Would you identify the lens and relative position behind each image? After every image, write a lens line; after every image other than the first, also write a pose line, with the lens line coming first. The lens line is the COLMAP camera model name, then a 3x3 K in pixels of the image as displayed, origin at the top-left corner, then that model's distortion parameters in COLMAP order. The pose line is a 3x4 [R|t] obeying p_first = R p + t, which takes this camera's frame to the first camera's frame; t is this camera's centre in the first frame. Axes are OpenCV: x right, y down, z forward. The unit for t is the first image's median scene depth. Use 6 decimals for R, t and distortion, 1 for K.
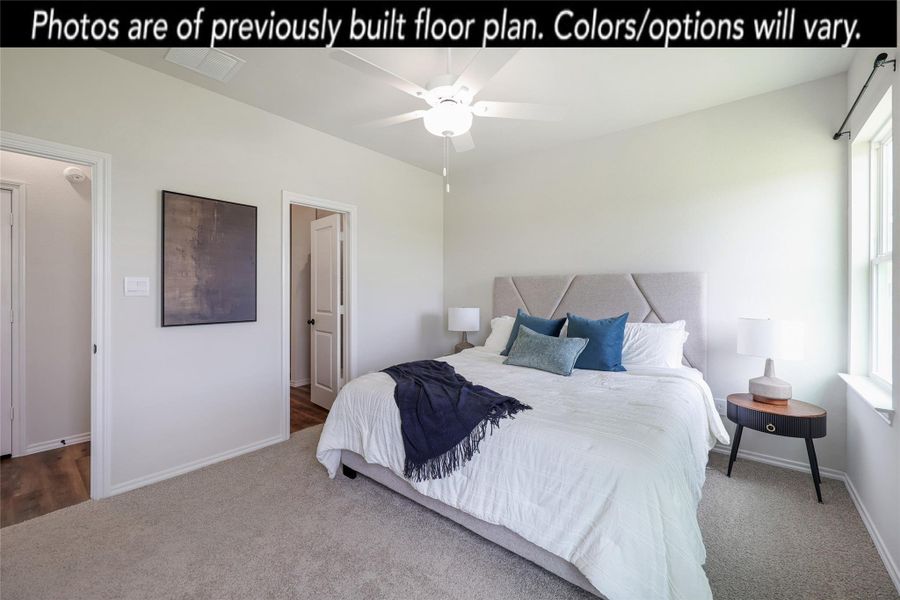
lens RADIAL K [[362.7, 0, 450.0], [0, 362.7, 300.0], [0, 0, 1]] dist [0.001180, 0.000147]
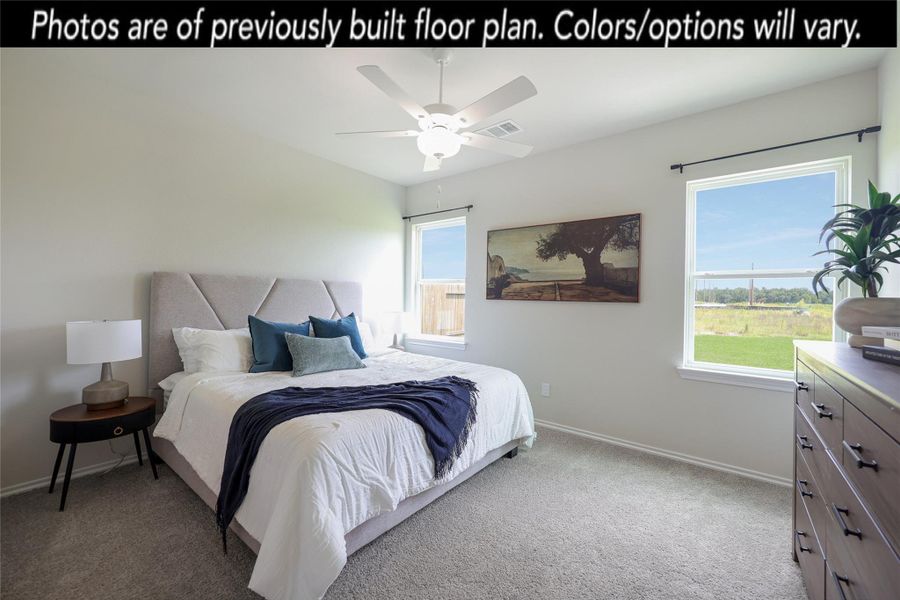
lens RADIAL K [[362.7, 0, 450.0], [0, 362.7, 300.0], [0, 0, 1]] dist [0.001180, 0.000147]
pose [[-0.024325, -0.007784, 0.999674, -0.719197], [0.008664, 0.999930, 0.007996, -0.012842], [-0.999667, 0.008855, -0.024256, 0.627270]]
